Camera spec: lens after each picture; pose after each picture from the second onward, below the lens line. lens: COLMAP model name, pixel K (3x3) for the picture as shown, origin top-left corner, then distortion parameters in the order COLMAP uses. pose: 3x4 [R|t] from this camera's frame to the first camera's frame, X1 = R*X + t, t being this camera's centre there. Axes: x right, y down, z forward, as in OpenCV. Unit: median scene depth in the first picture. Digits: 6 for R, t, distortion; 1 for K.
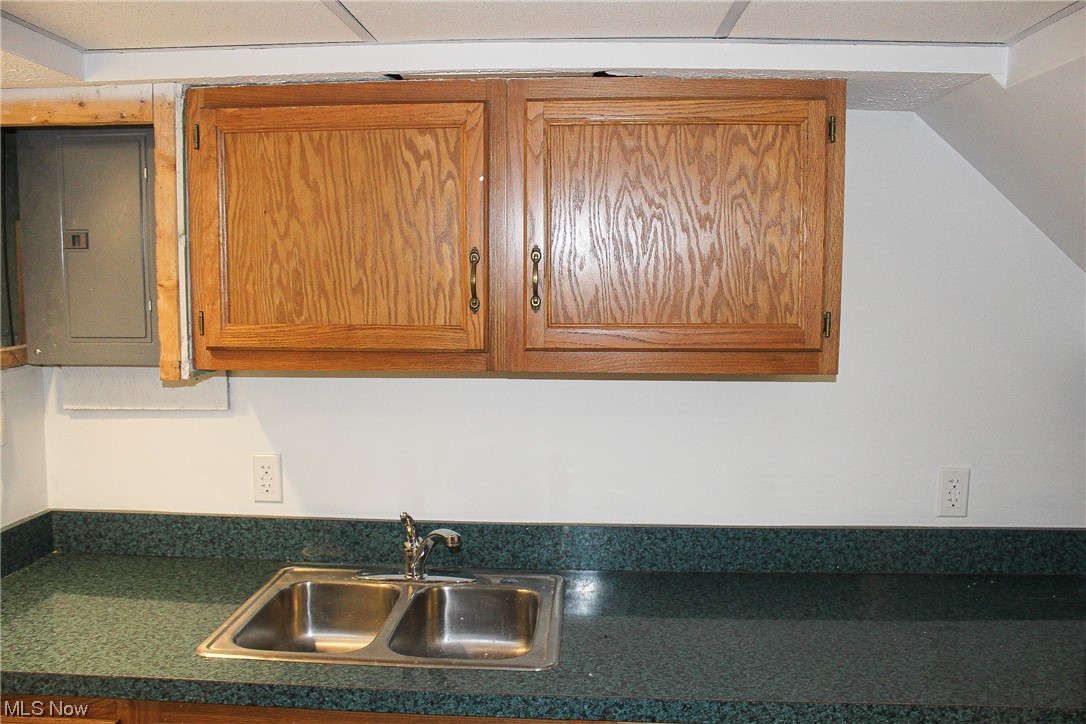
lens RADIAL K [[895.2, 0, 543.0], [0, 895.2, 362.0], [0, 0, 1]] dist [-0.165464, 0.154441]
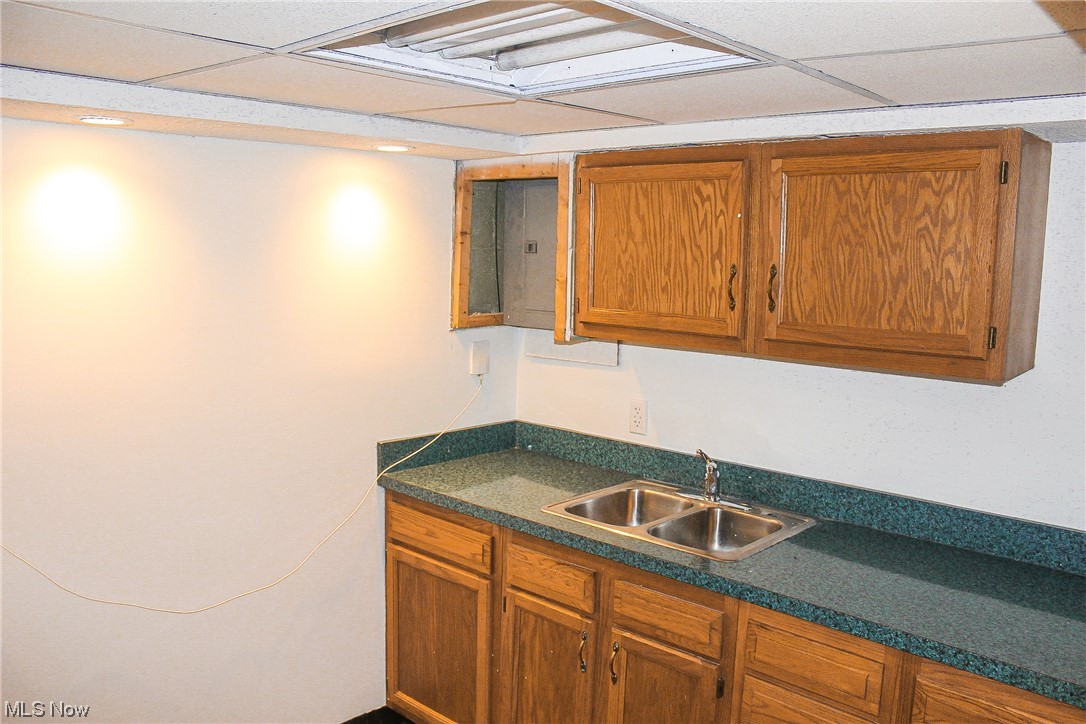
lens RADIAL K [[895.2, 0, 543.0], [0, 895.2, 362.0], [0, 0, 1]] dist [-0.165464, 0.154441]
pose [[0.774311, 0.094008, -0.625784, 0.578386], [-0.082458, 0.995461, 0.047514, -0.015429], [0.627410, 0.014811, 0.778548, -0.277980]]
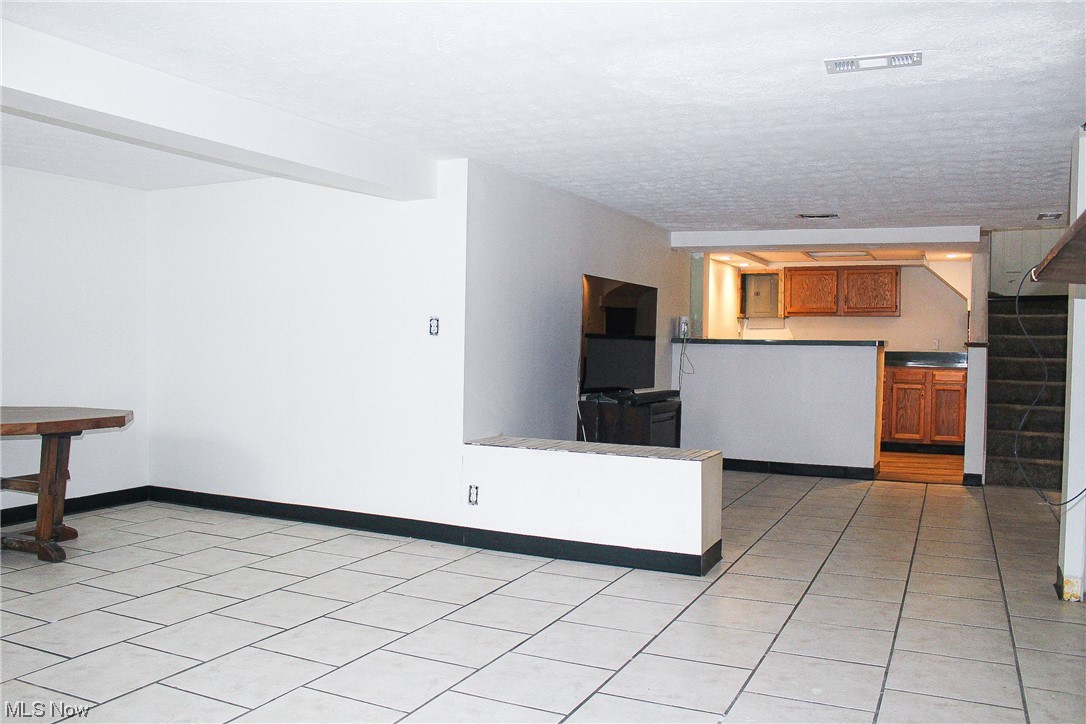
lens RADIAL K [[895.2, 0, 543.0], [0, 895.2, 362.0], [0, 0, 1]] dist [-0.165464, 0.154441]
pose [[0.926003, 0.015790, -0.377185, 0.338549], [-0.047046, 0.996163, -0.073797, 0.837694], [0.374573, 0.086081, 0.923193, -5.070453]]
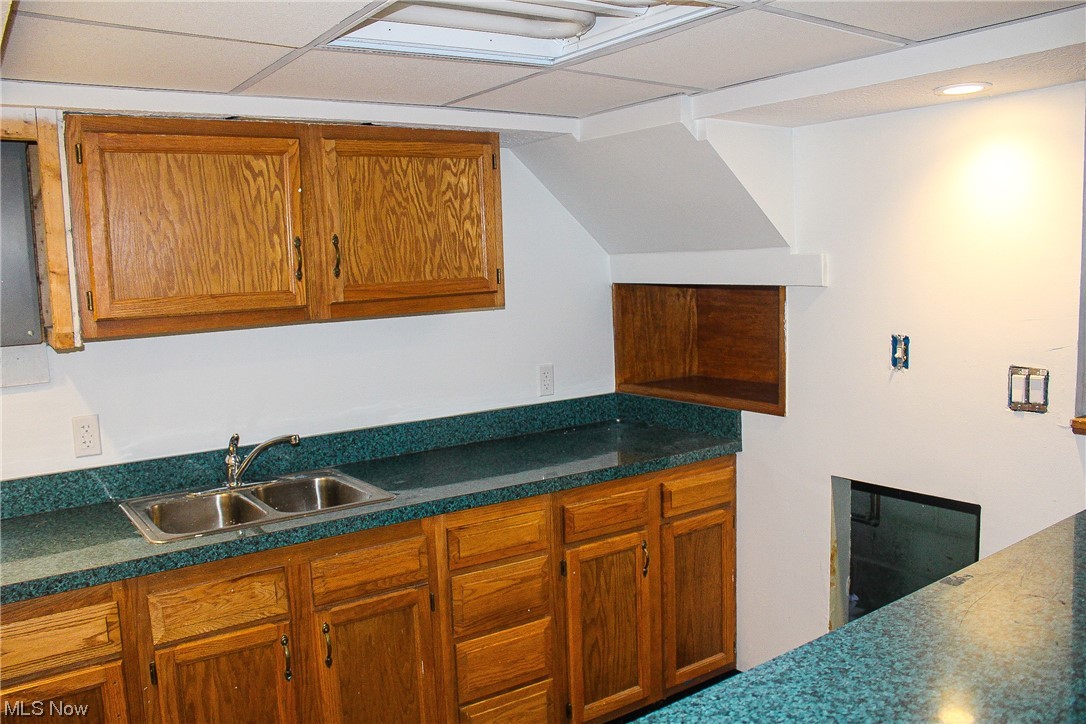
lens RADIAL K [[895.2, 0, 543.0], [0, 895.2, 362.0], [0, 0, 1]] dist [-0.165464, 0.154441]
pose [[0.785224, -0.102131, 0.610731, -0.667015], [0.105616, 0.993941, 0.030423, 0.076952], [-0.610138, 0.040614, 0.791254, -0.397154]]
